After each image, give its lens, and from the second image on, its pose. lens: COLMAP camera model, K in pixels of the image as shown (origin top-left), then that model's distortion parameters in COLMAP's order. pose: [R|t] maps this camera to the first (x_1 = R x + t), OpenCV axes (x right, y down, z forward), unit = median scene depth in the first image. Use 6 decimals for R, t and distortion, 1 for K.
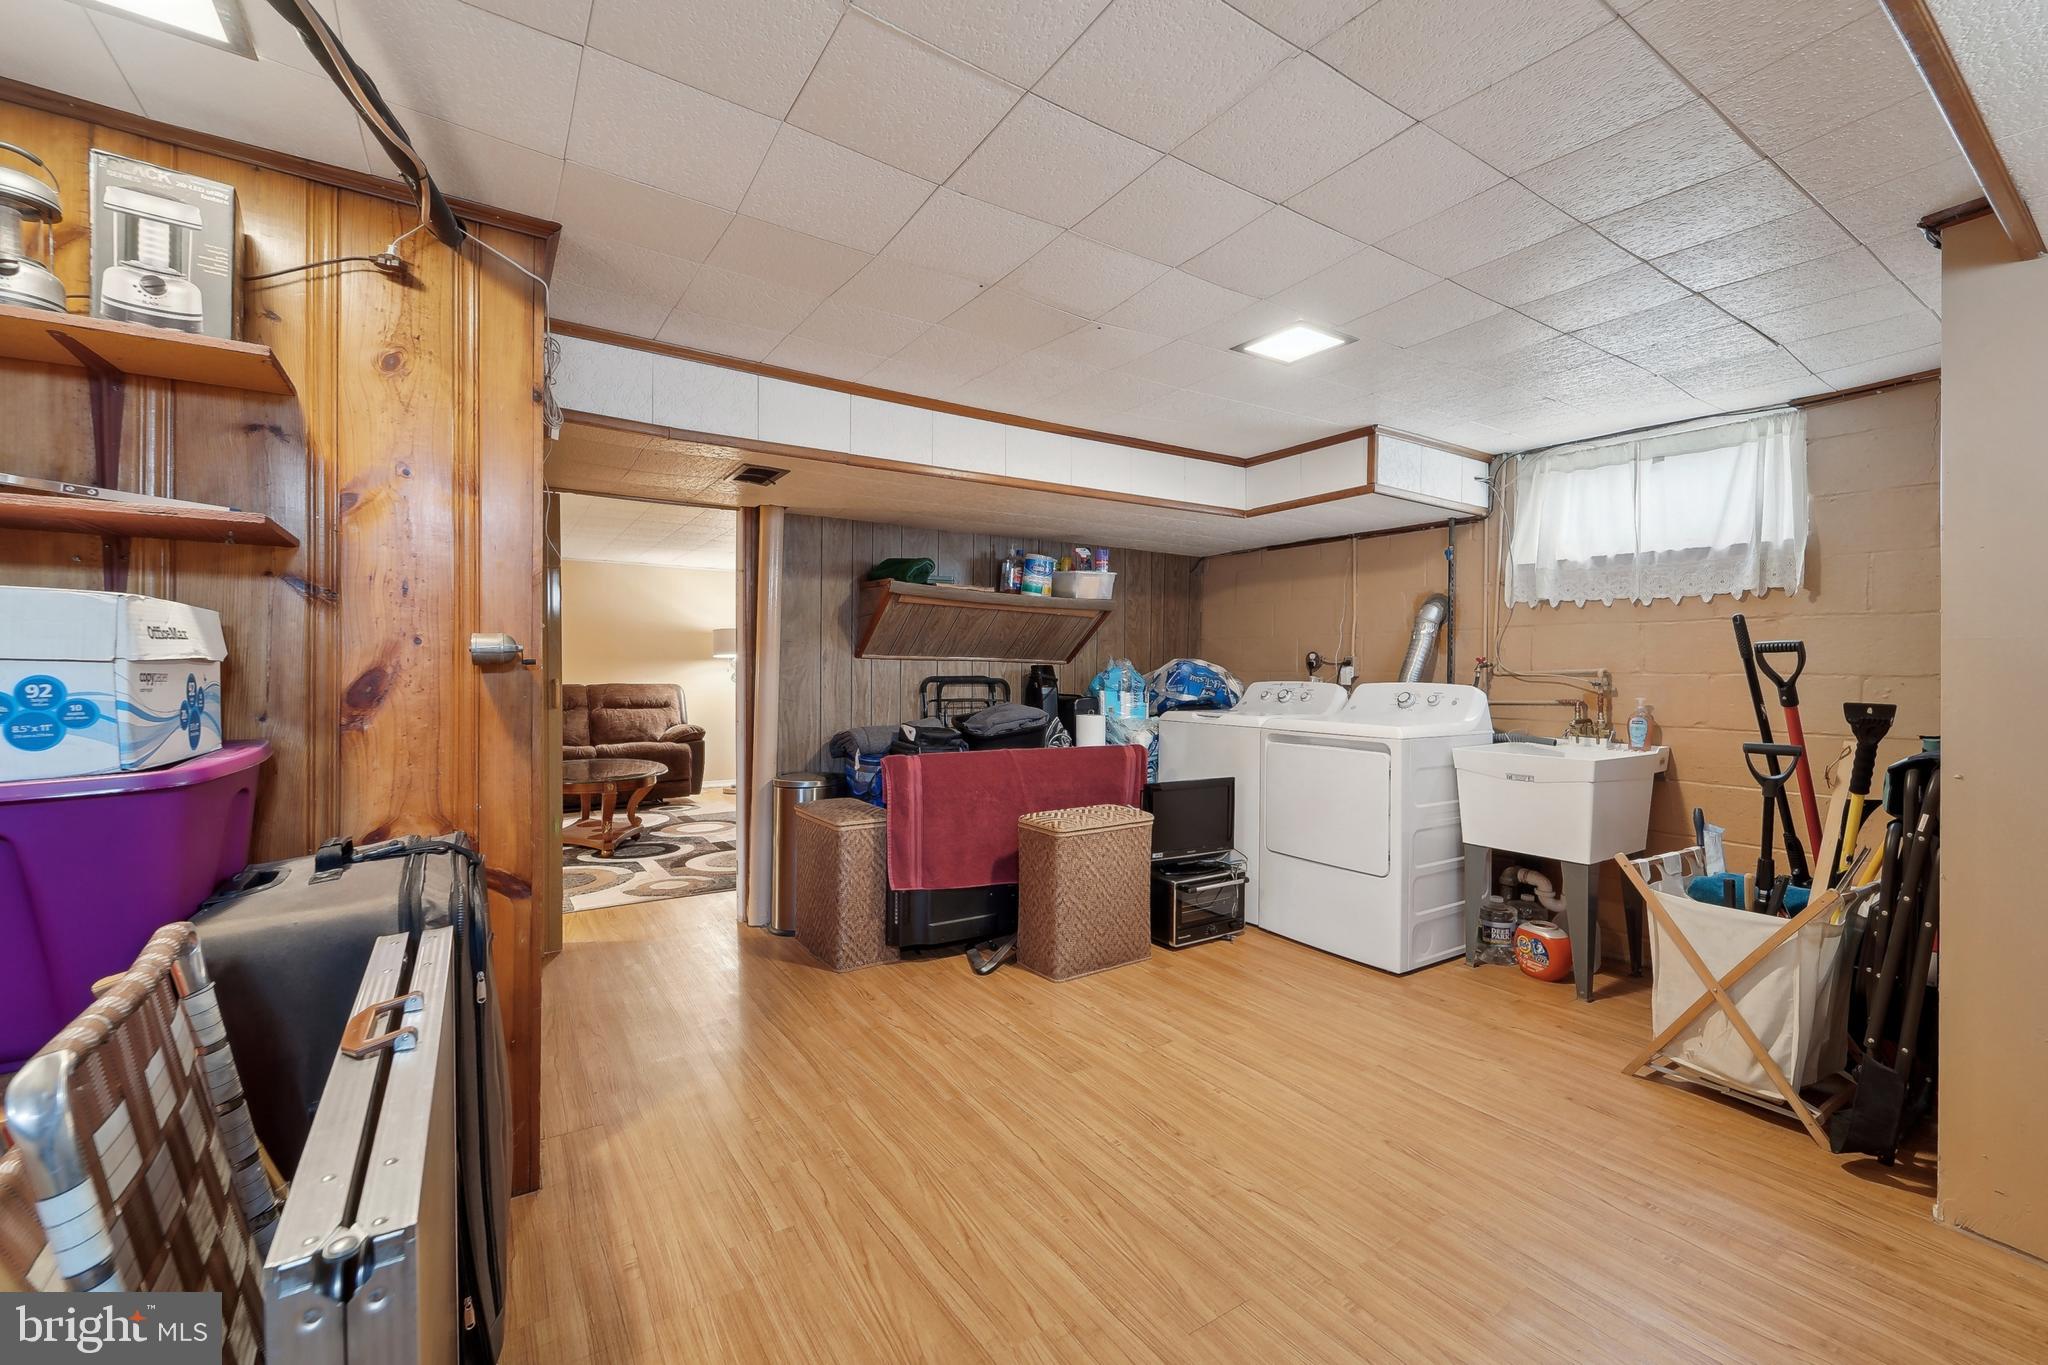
lens RADIAL K [[831.3, 0, 1028.8], [0, 831.3, 679.7], [0, 0, 1]] dist [-0.013856, -0.000371]
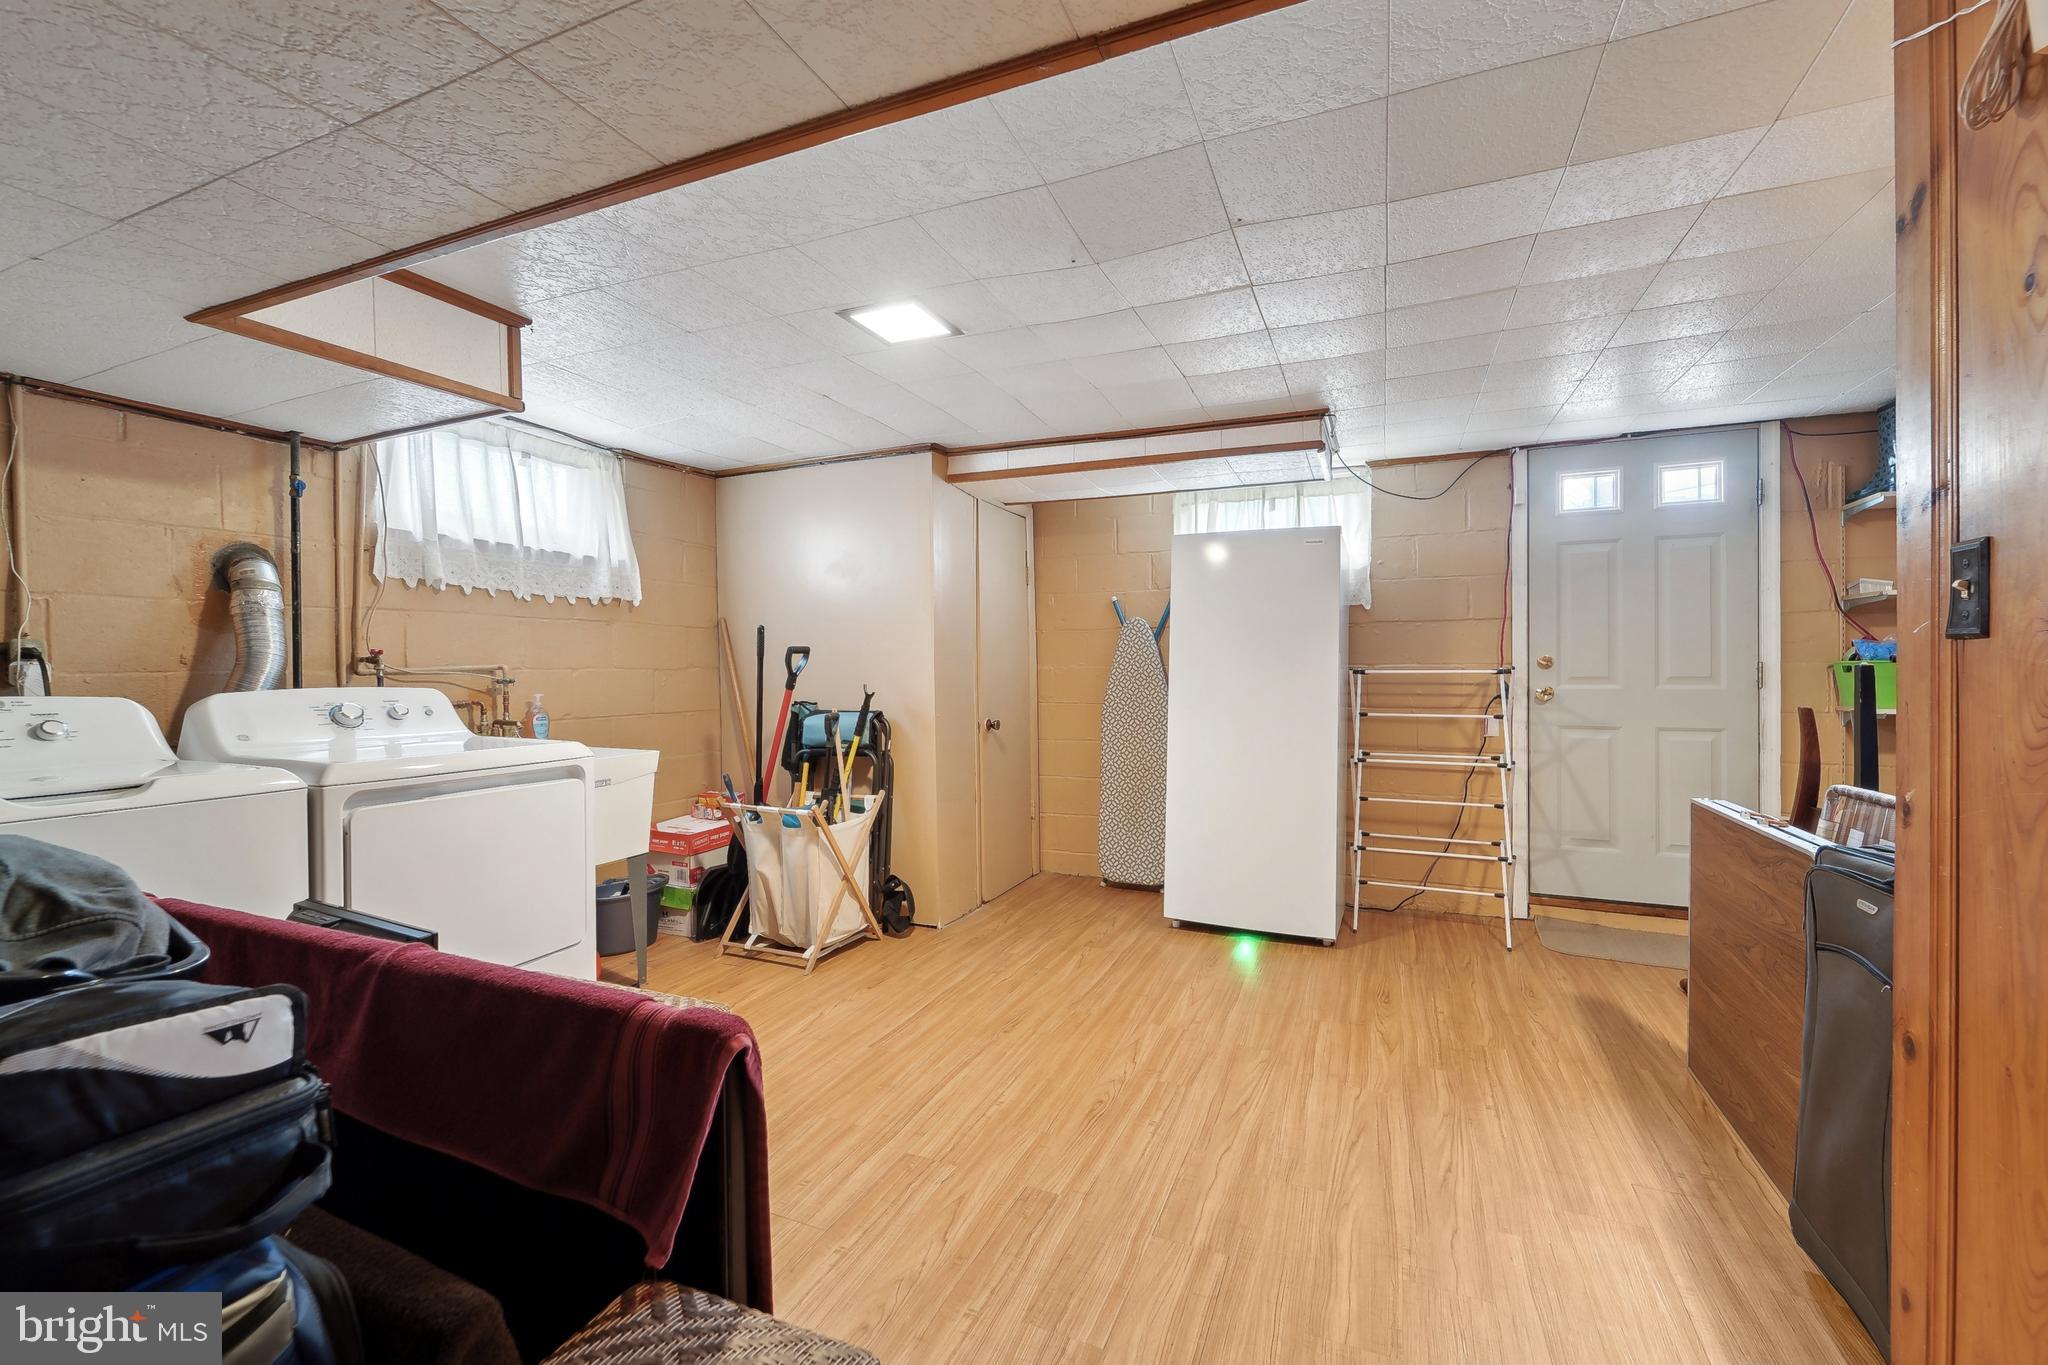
lens RADIAL K [[831.3, 0, 1028.8], [0, 831.3, 679.7], [0, 0, 1]] dist [-0.013856, -0.000371]
pose [[-0.549688, -0.015503, 0.835226, -0.705314], [0.010770, 0.999613, 0.025642, -0.024208], [-0.835301, 0.023091, -0.549308, 1.788777]]
